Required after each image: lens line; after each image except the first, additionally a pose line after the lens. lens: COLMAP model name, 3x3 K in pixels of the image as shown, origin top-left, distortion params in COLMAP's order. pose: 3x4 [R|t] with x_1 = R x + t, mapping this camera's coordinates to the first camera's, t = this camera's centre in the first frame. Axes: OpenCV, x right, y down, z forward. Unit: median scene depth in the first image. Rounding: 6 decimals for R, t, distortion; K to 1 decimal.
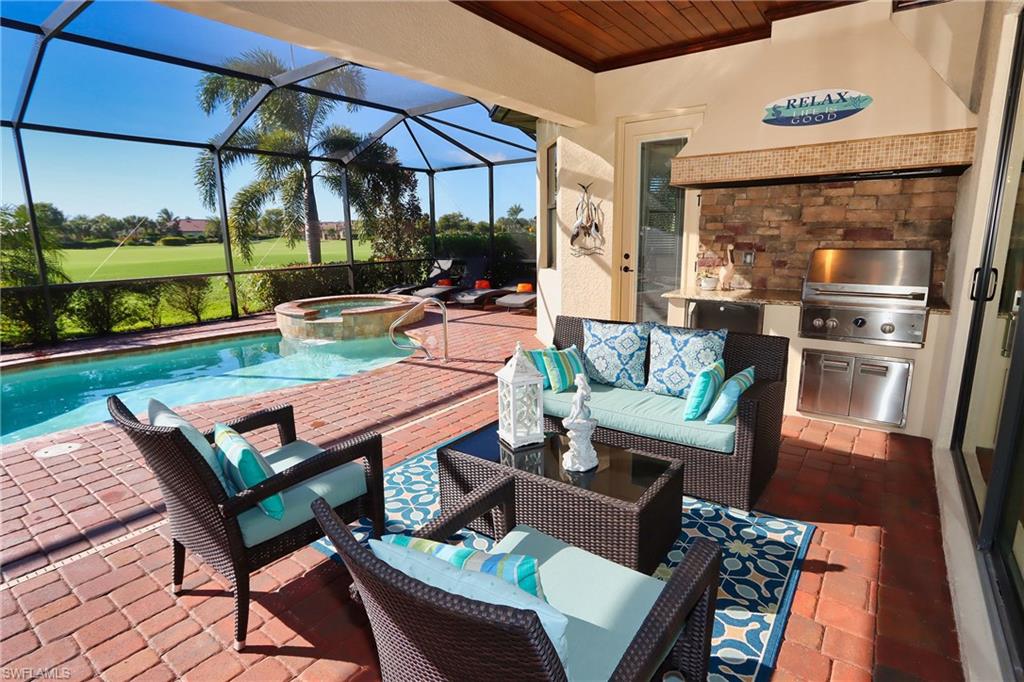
lens RADIAL K [[524.2, 0, 509.3], [0, 524.2, 340.7], [0, 0, 1]] dist [-0.003869, -0.000841]
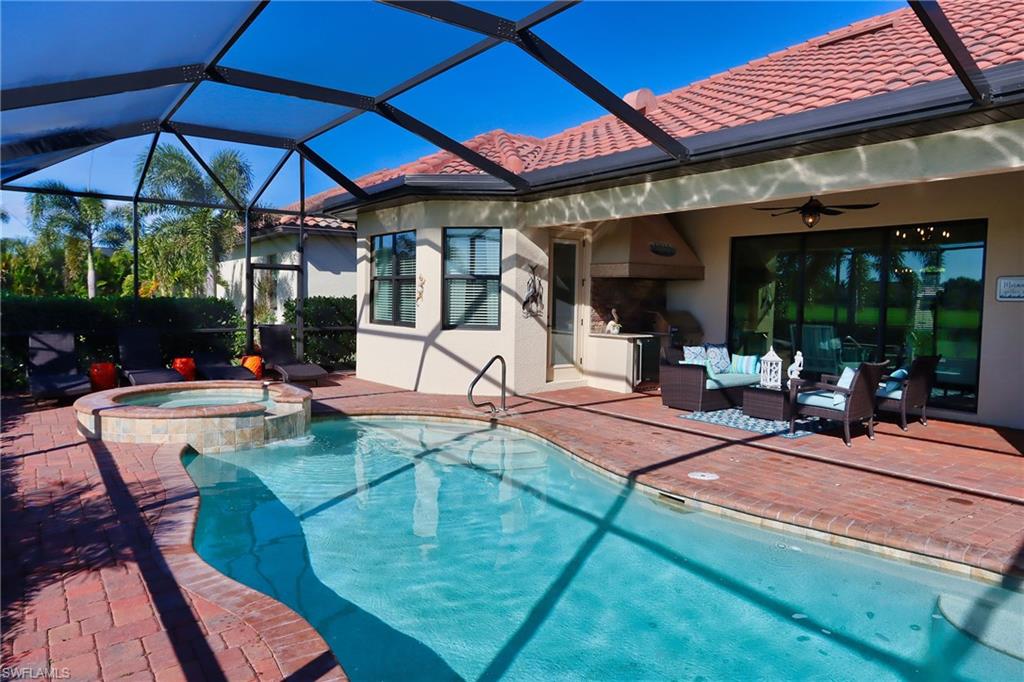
lens RADIAL K [[641.6, 0, 506.8], [0, 641.6, 335.9], [0, 0, 1]] dist [-0.007423, 0.003417]
pose [[0.274125, -0.038656, 0.960917, -1.097828], [0.174841, 0.984543, -0.010271, -0.078127], [-0.945667, 0.170823, 0.276647, 0.438595]]
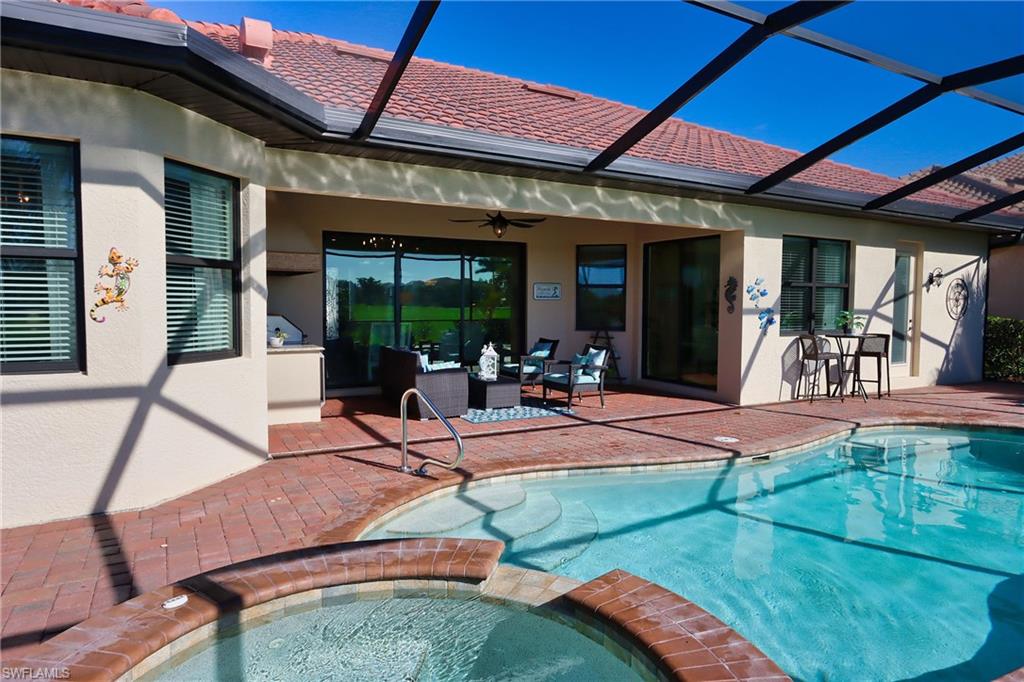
lens RADIAL K [[641.6, 0, 506.8], [0, 641.6, 335.9], [0, 0, 1]] dist [-0.007423, 0.003417]
pose [[-0.920584, -0.010289, 0.390409, -0.471061], [0.086159, 0.969672, 0.228719, -0.262301], [-0.380923, 0.244193, -0.891778, 1.300682]]
